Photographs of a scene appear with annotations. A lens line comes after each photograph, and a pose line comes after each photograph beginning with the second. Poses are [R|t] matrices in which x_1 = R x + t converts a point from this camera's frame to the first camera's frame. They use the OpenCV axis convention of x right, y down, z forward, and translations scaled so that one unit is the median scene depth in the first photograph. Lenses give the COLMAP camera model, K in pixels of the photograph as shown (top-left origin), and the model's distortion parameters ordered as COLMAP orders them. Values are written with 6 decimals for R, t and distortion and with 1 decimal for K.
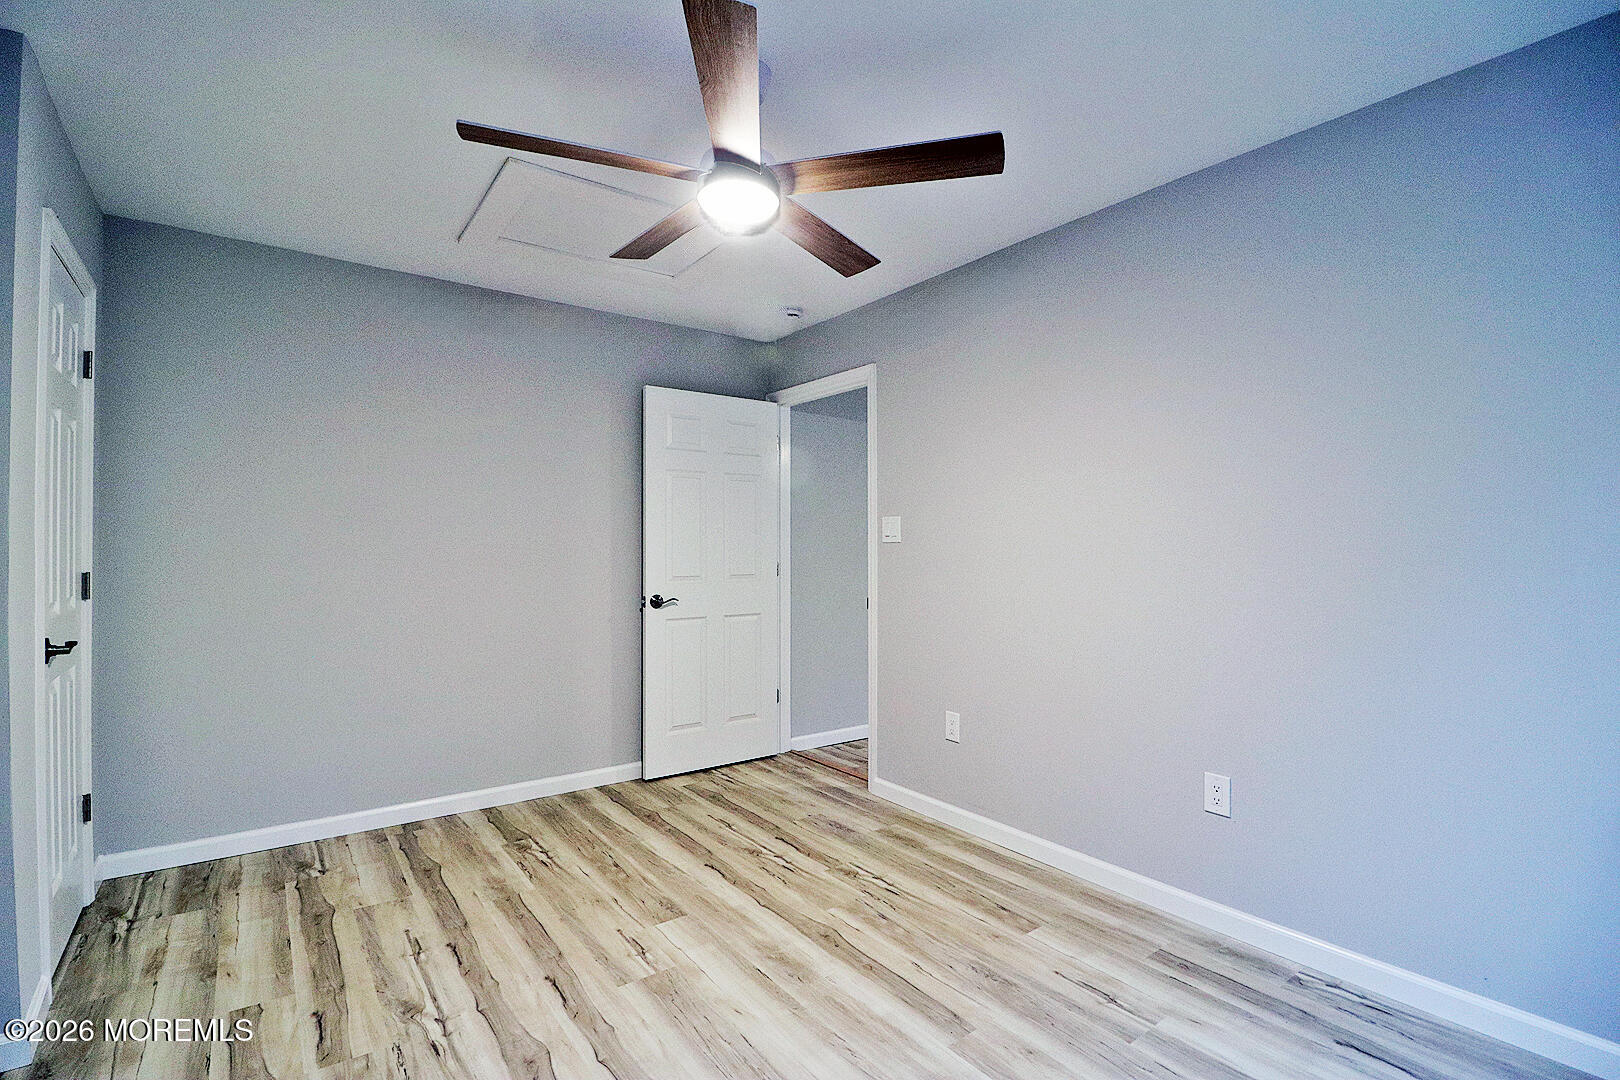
lens RADIAL K [[777.0, 0, 832.2], [0, 777.0, 537.4], [0, 0, 1]] dist [0.001247, -0.015953]
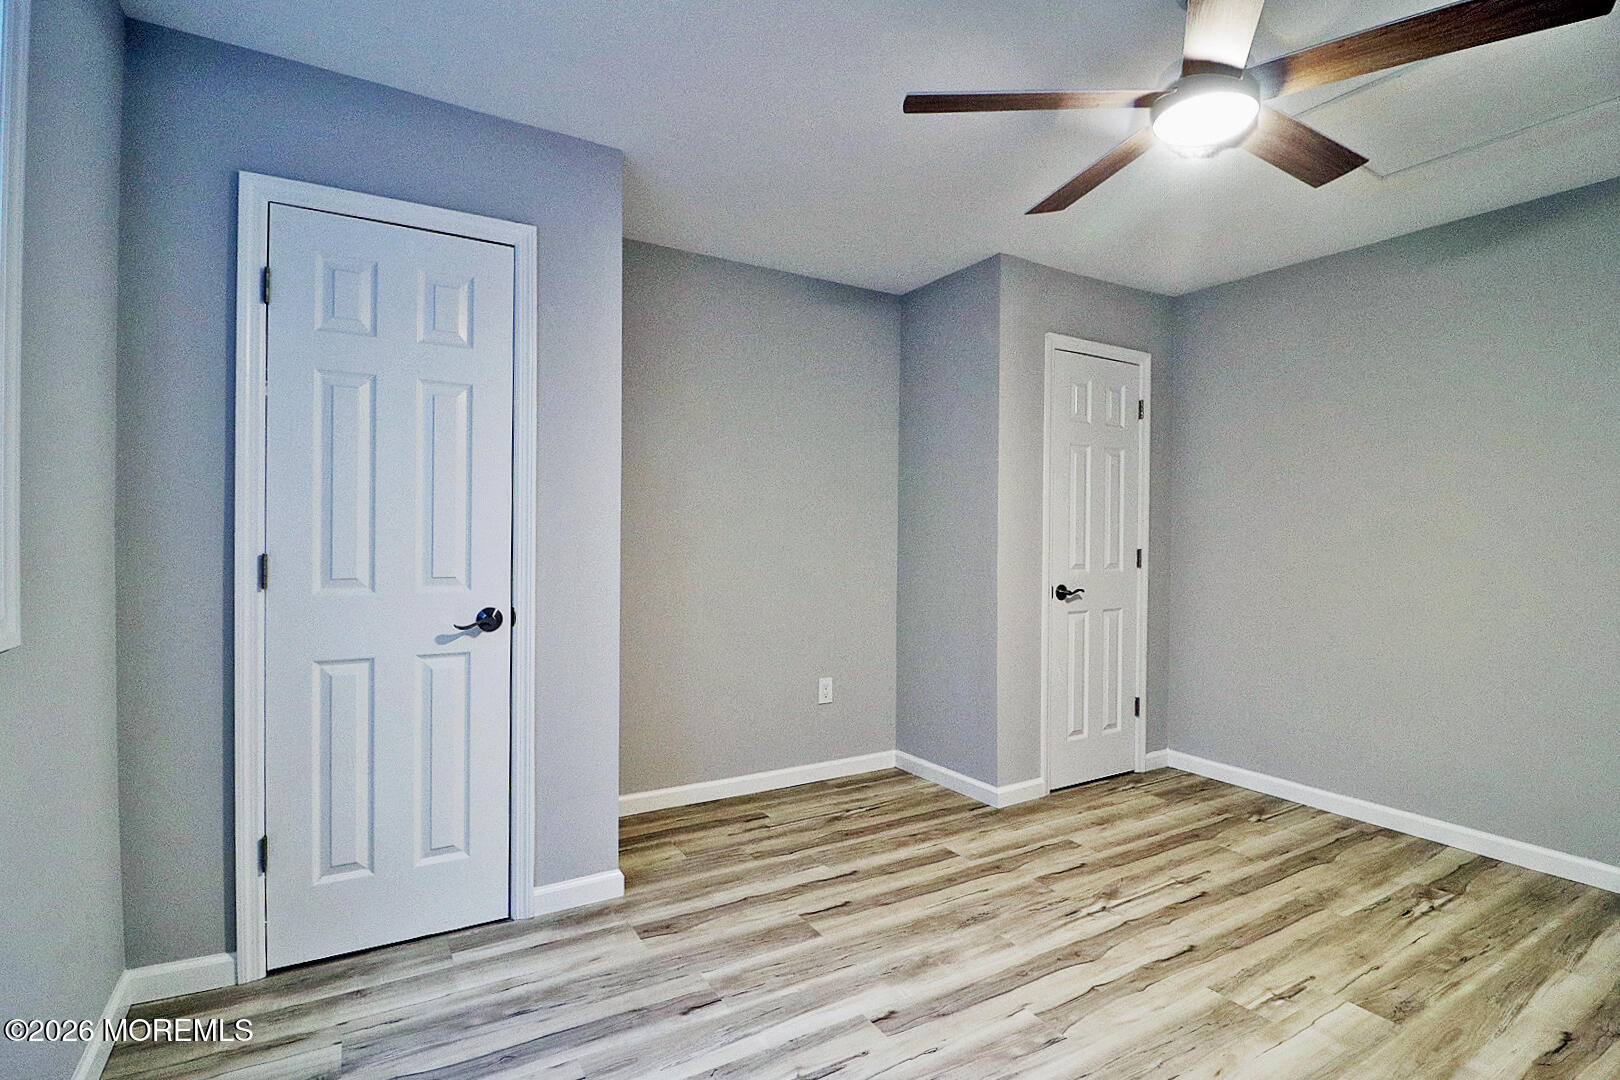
lens RADIAL K [[735.0, 0, 779.5], [0, 735.0, 548.3], [0, 0, 1]] dist [0.000570, -0.013166]
pose [[-0.147953, 0.014966, -0.988881, 0.631760], [0.004991, 0.999884, 0.014386, 0.000885], [0.988982, -0.002807, -0.148011, 0.523121]]
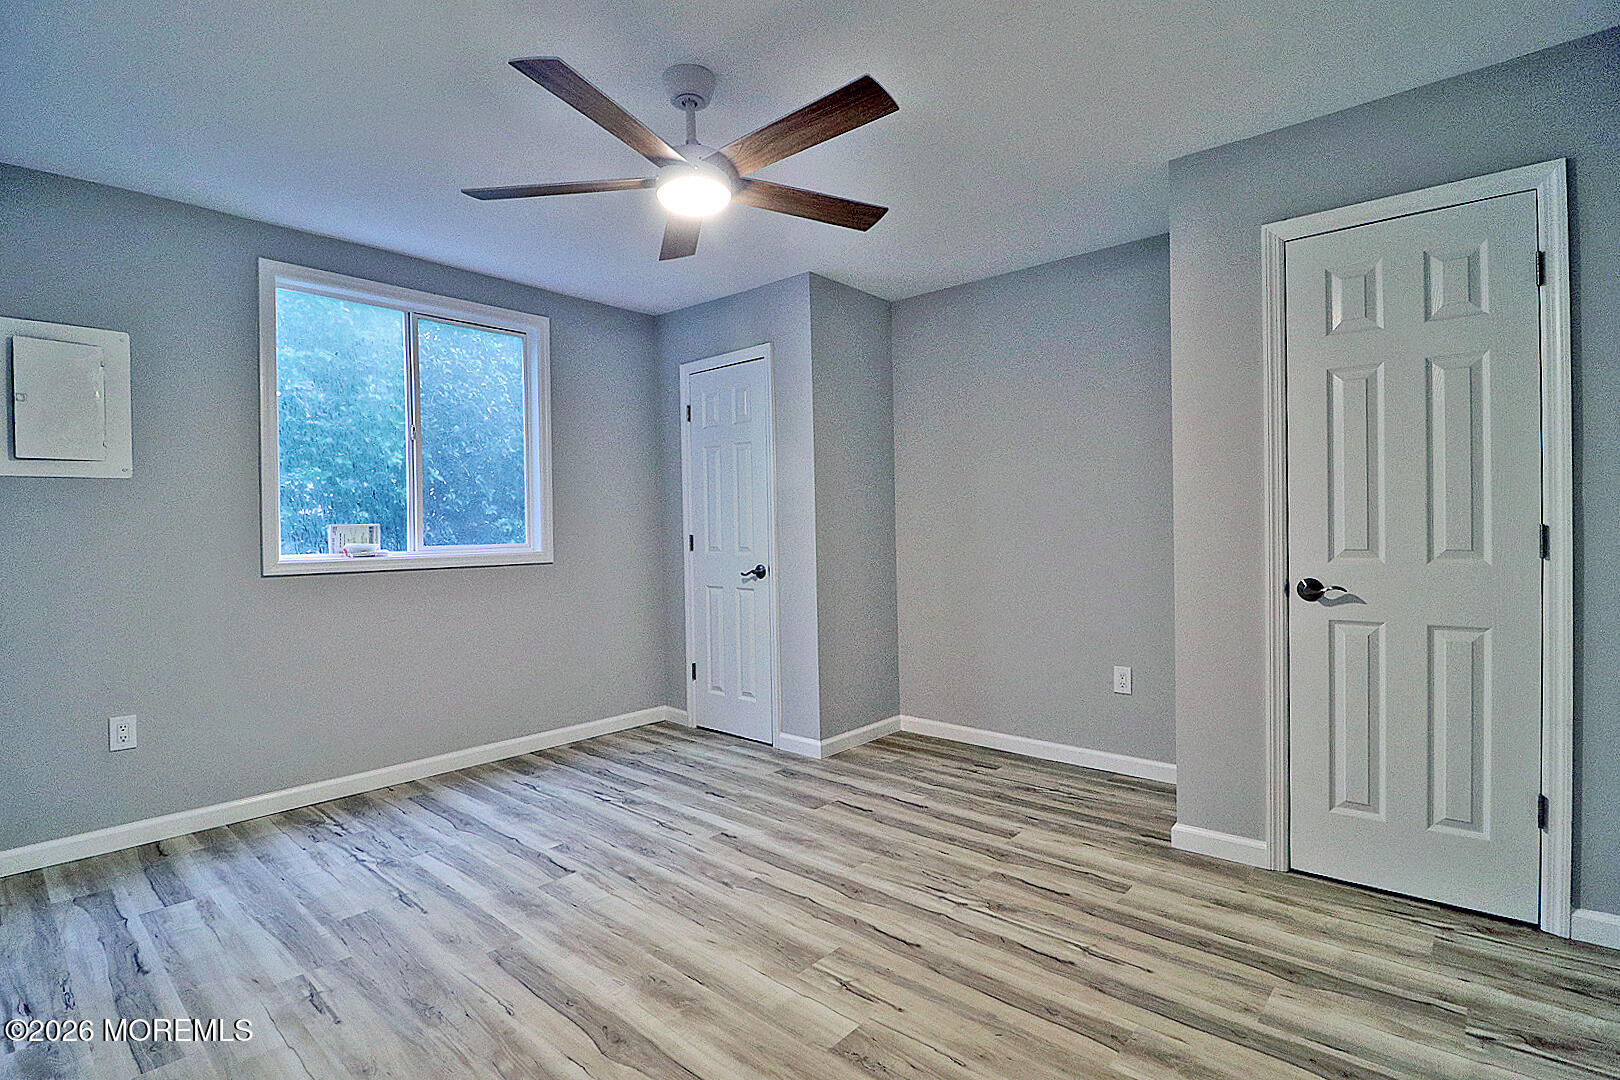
lens RADIAL K [[777.0, 0, 832.2], [0, 777.0, 537.4], [0, 0, 1]] dist [0.001247, -0.015953]
pose [[-0.980209, 0.017564, -0.197185, -0.069070], [0.017373, 0.999845, 0.002696, 0.042949], [0.197202, -0.000783, -0.980363, 1.731151]]
